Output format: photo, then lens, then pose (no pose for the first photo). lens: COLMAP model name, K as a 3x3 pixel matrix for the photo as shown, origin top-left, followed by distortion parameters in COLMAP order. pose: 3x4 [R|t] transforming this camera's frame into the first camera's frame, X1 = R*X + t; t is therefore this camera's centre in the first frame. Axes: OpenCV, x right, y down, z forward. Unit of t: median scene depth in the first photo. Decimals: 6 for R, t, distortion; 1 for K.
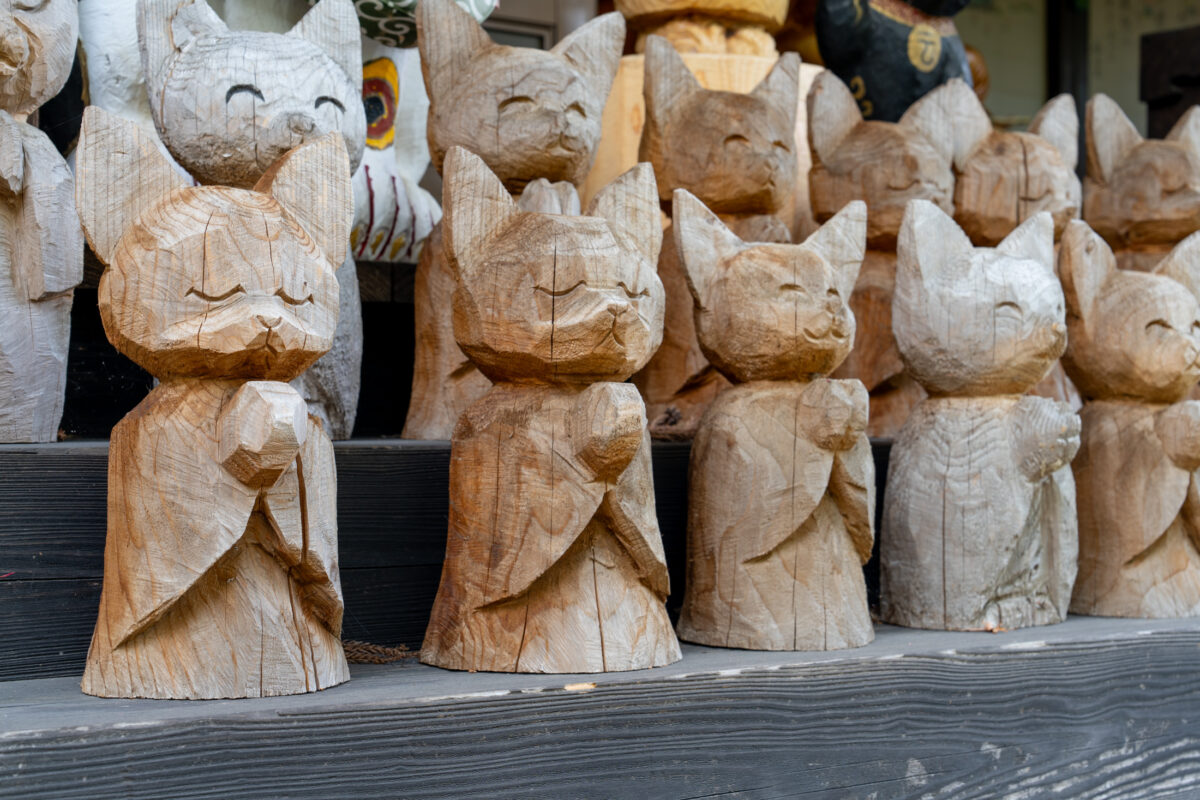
lens RADIAL K [[1861.1, 0, 600.0], [0, 1861.1, 400.0], [0, 0, 1]] dist [0.002157, 0.030070]
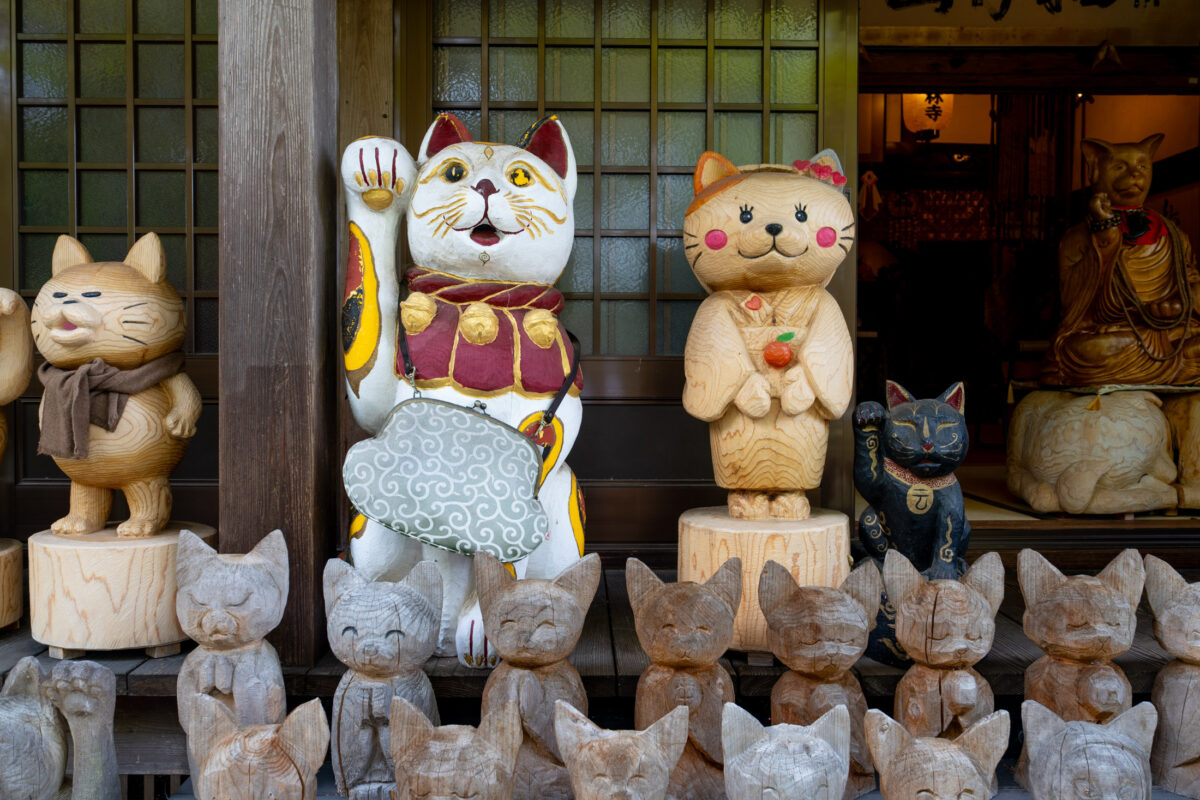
lens RADIAL K [[1015.2, 0, 600.0], [0, 1015.2, 400.0], [0, 0, 1]] dist [-0.005548, -0.008750]
pose [[0.831267, 0.015499, -0.555657, 0.569716], [-0.000442, 0.999629, 0.027222, -0.400235], [0.555873, -0.022383, 0.830966, 0.232326]]
